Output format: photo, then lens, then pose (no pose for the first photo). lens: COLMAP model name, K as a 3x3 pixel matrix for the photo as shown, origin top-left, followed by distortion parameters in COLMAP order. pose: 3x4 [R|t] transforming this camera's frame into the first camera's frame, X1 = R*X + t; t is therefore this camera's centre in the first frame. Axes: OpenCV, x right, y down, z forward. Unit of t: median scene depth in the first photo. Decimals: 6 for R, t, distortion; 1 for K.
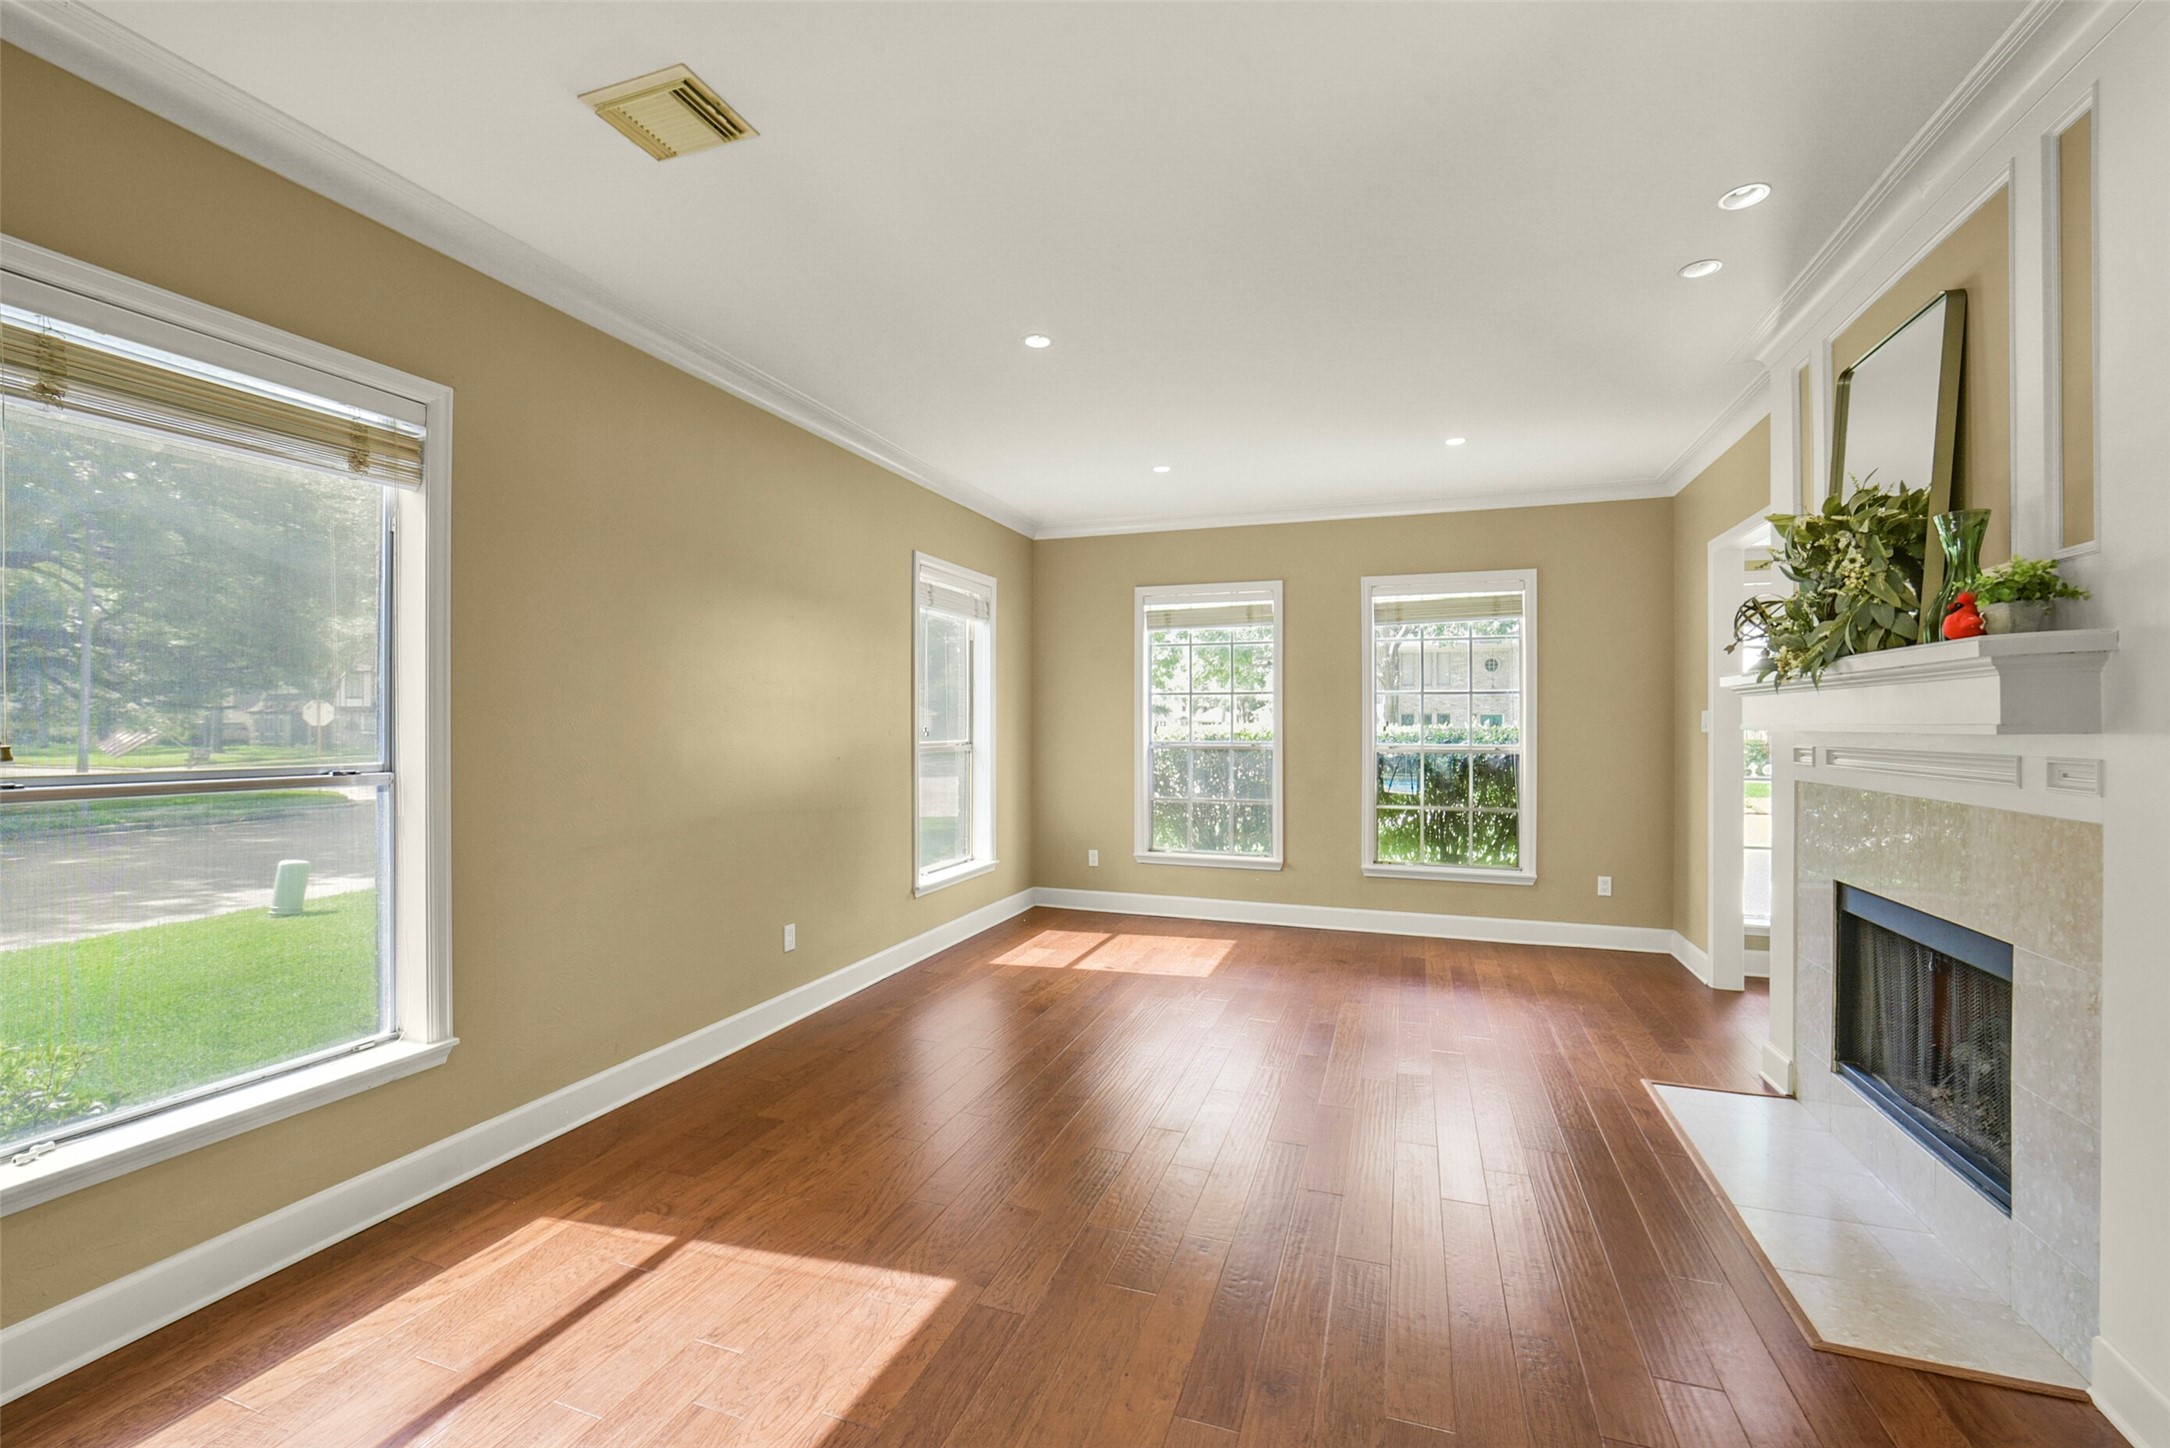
lens RADIAL K [[893.4, 0, 1091.9], [0, 893.4, 717.6], [0, 0, 1]] dist [-0.010372, 0.000442]
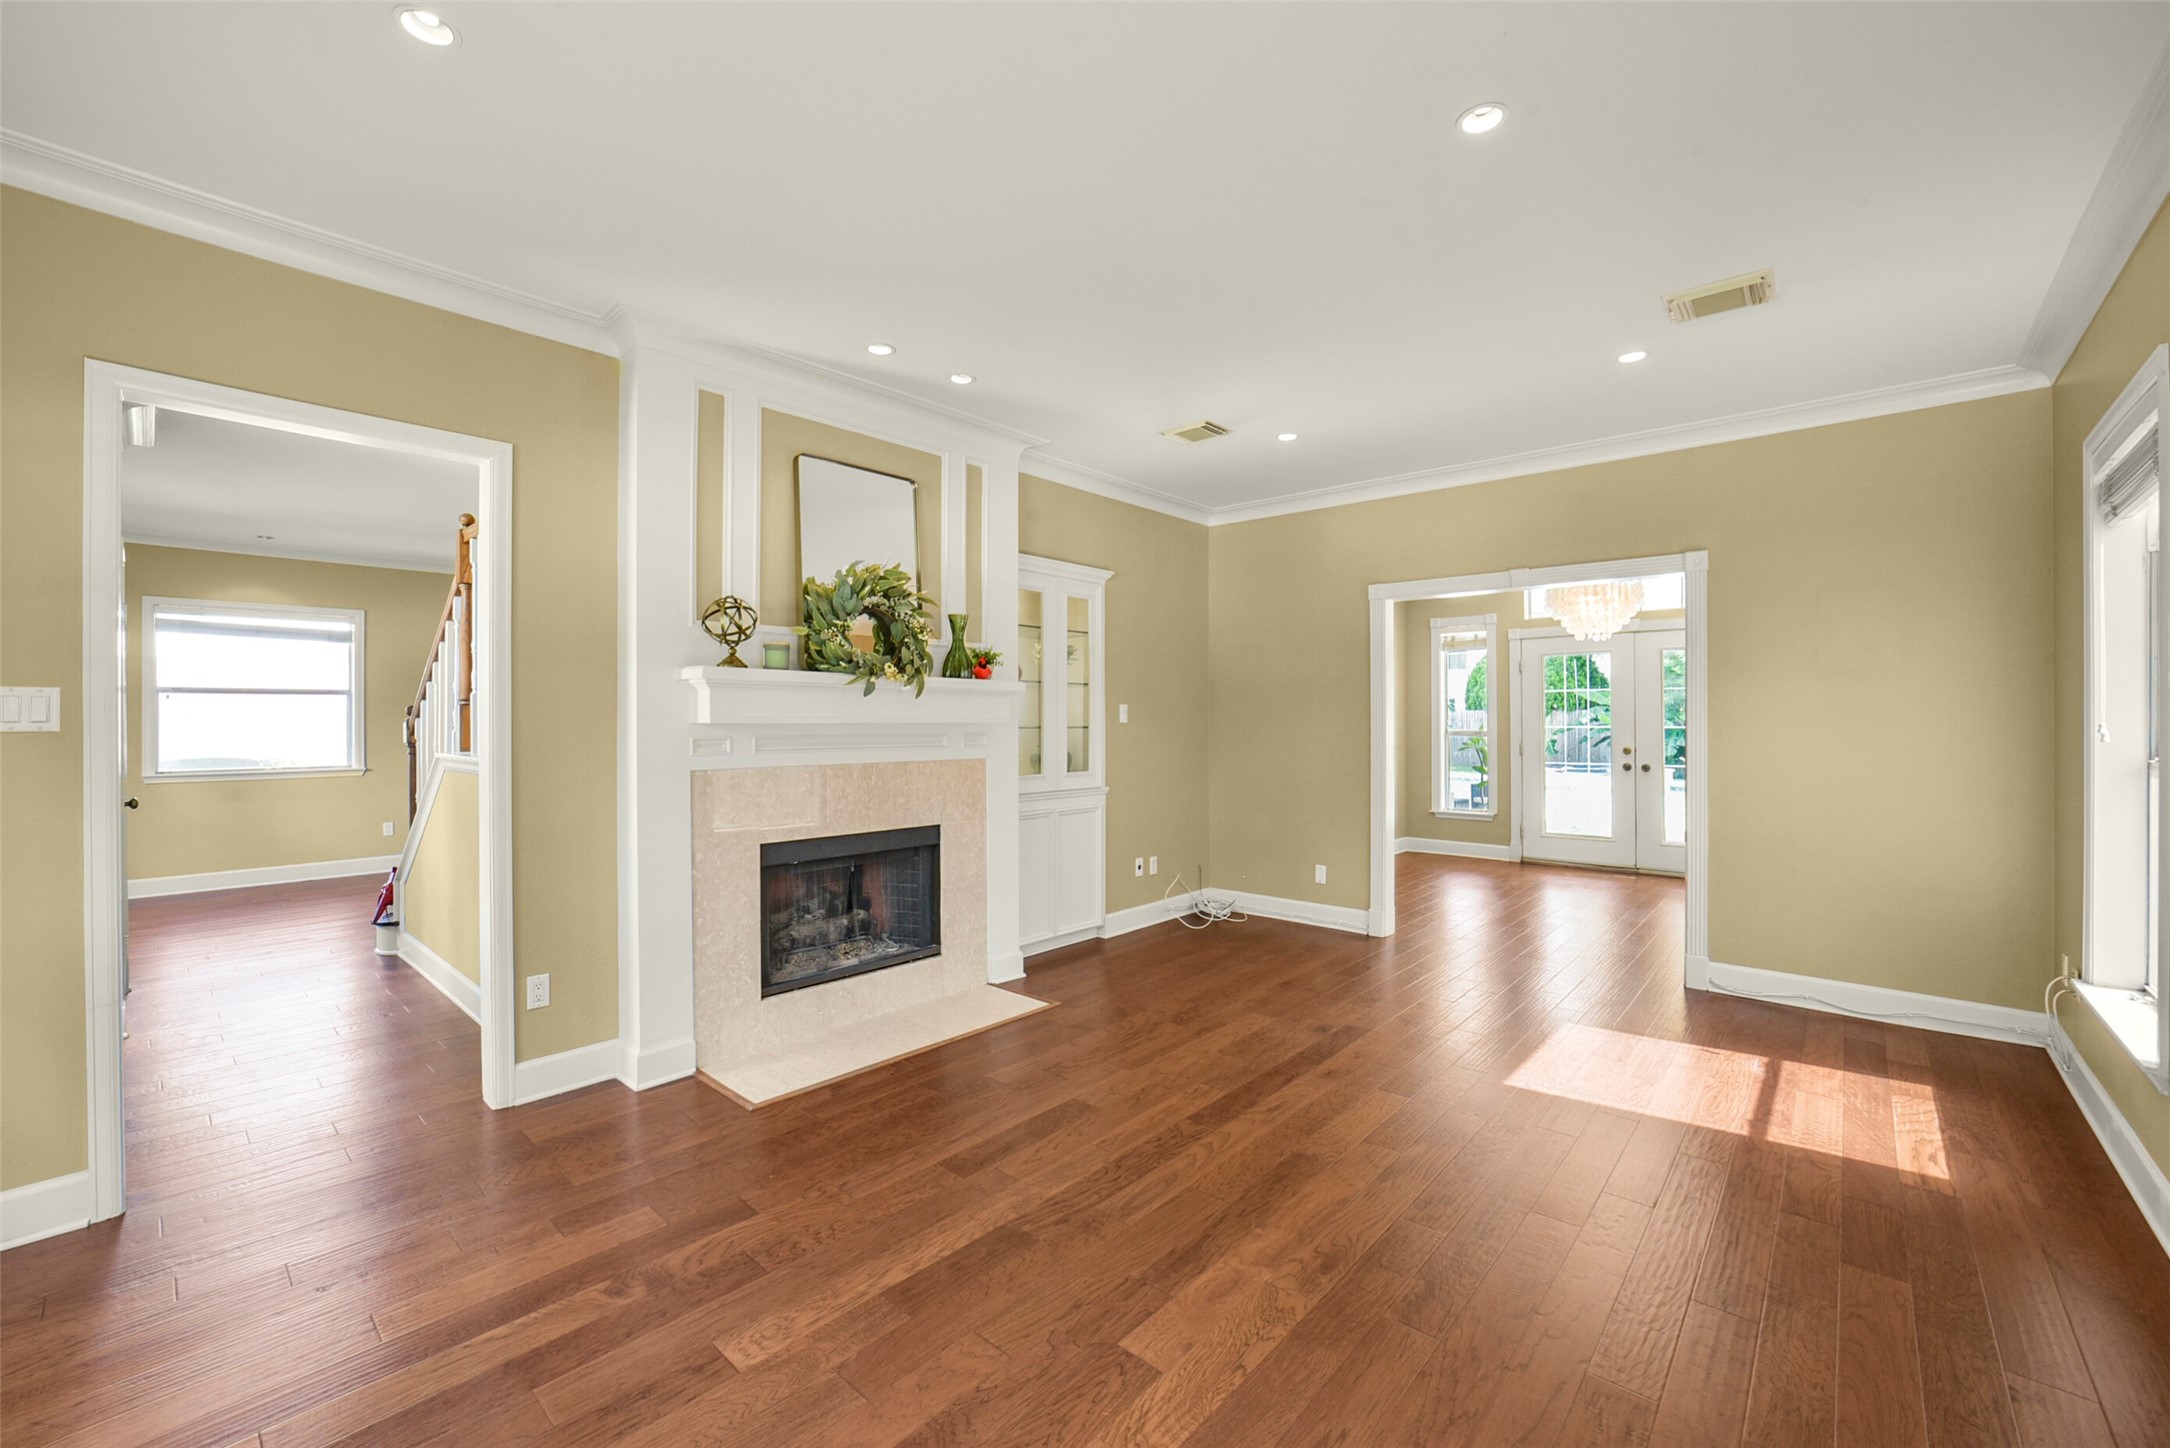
lens RADIAL K [[893.4, 0, 1091.9], [0, 893.4, 717.6], [0, 0, 1]] dist [-0.010372, 0.000442]
pose [[-0.930528, -0.000973, 0.366219, -0.023015], [-0.005196, 0.999931, -0.010546, 0.010817], [-0.366184, -0.011716, -0.930469, 1.173290]]
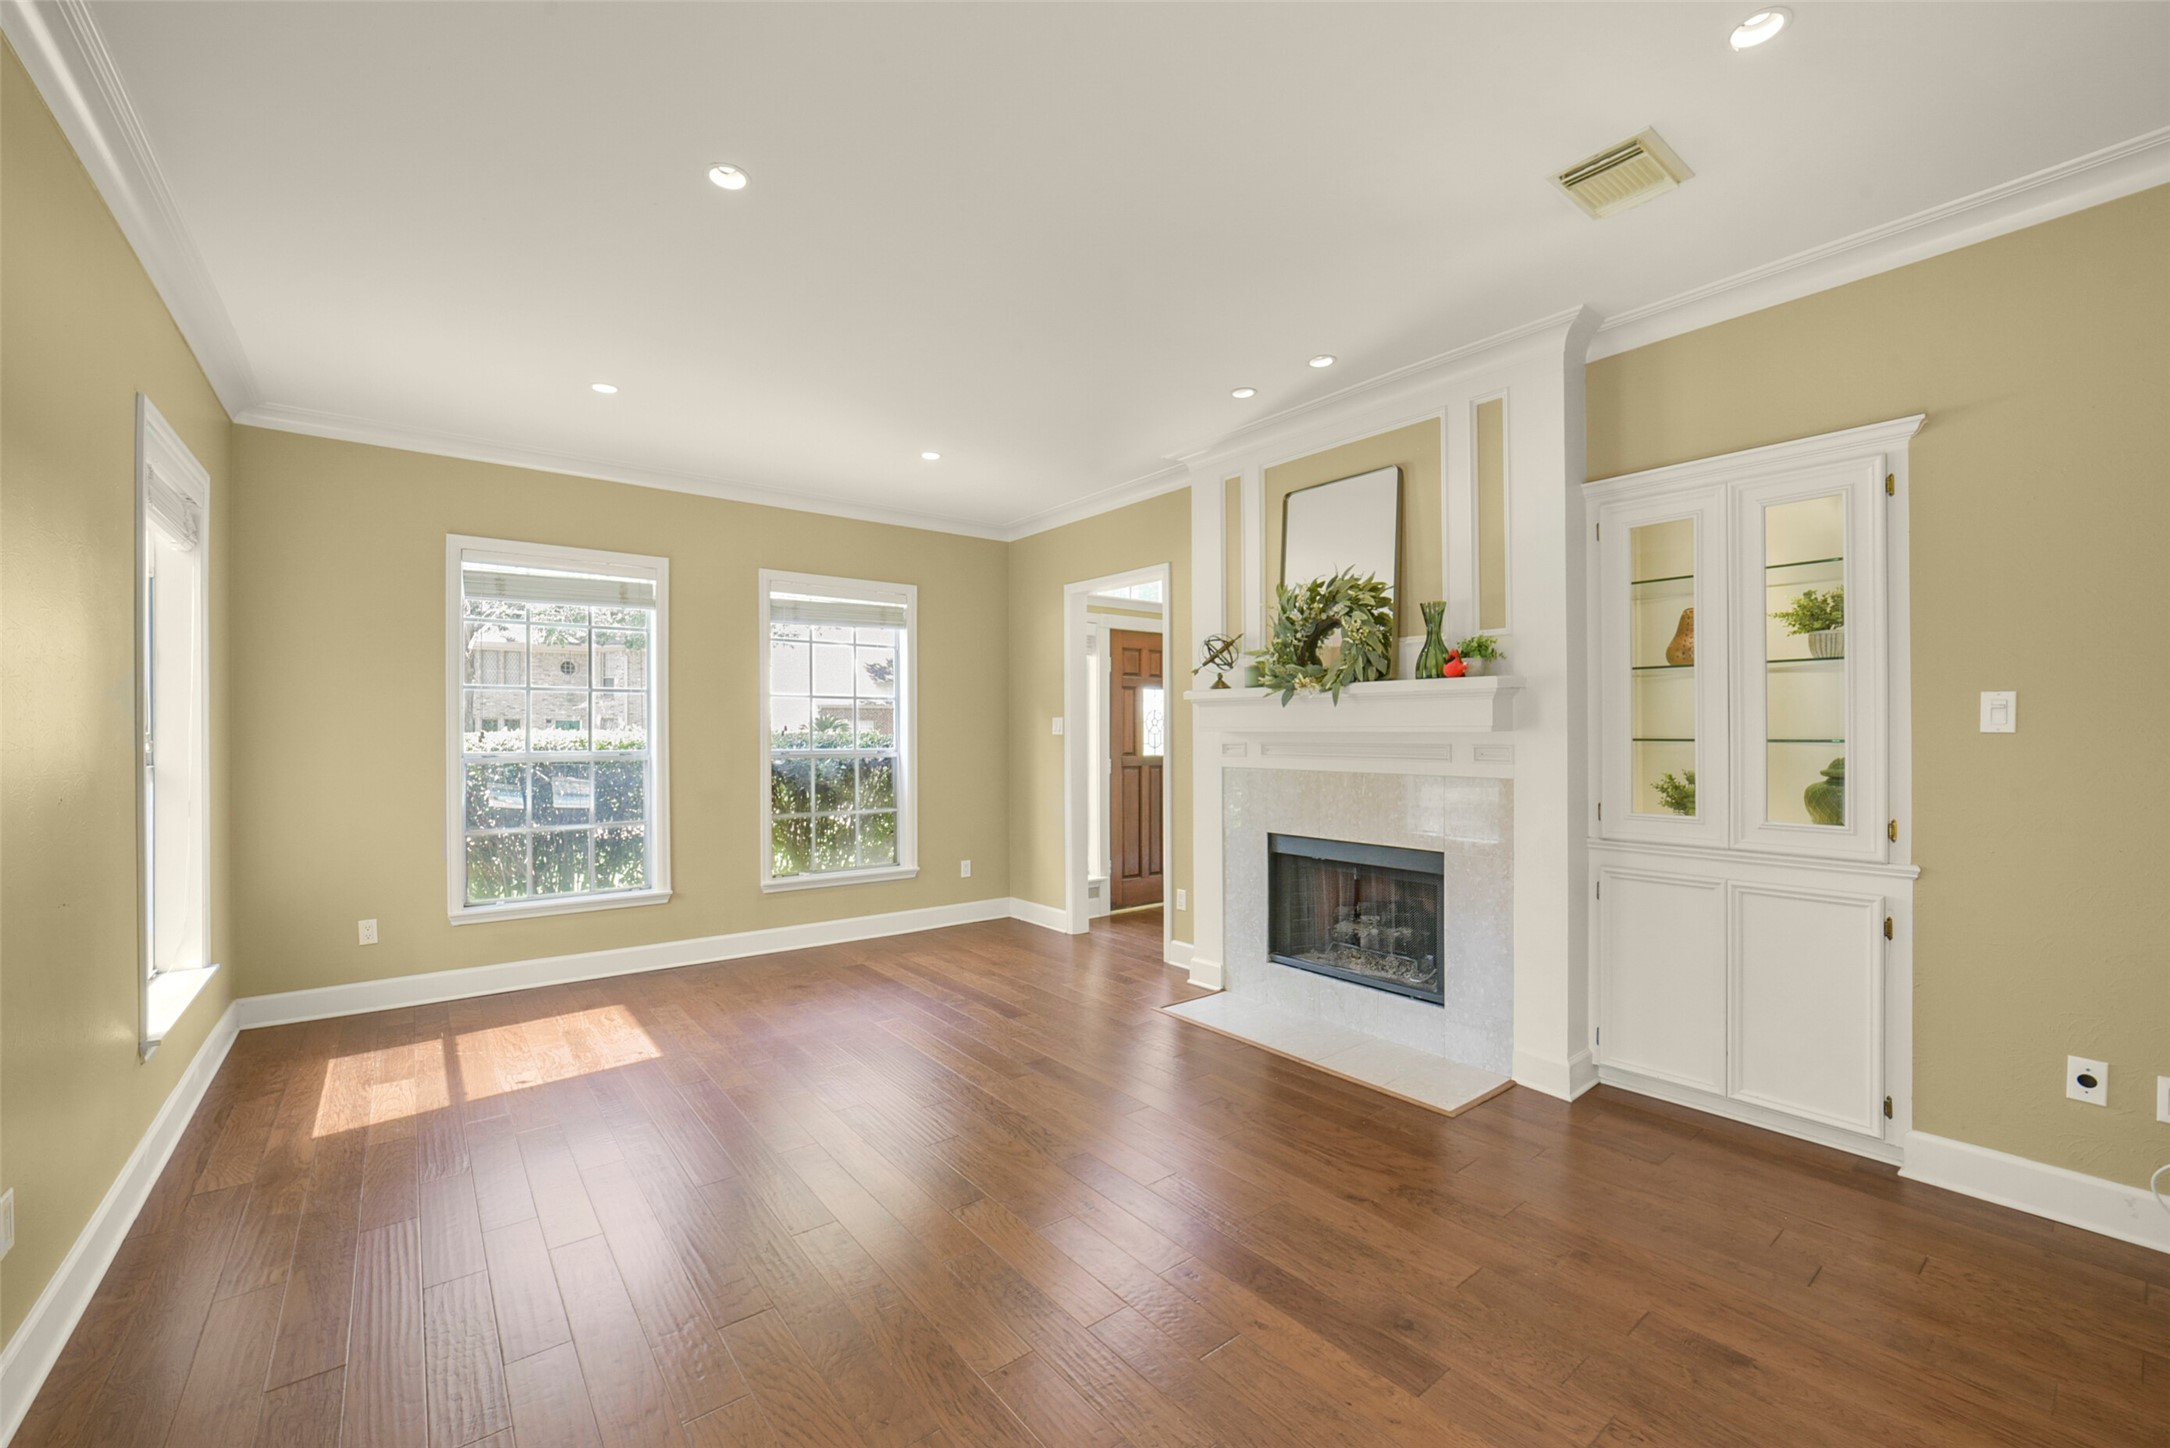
lens RADIAL K [[887.7, 0, 1085.0], [0, 887.7, 724.0], [0, 0, 1]] dist [-0.028718, 0.009350]
pose [[0.538250, 0.003545, 0.842778, -0.340190], [-0.003947, 0.999991, -0.001685, 0.003286], [-0.842776, -0.002420, 0.538259, 0.273037]]
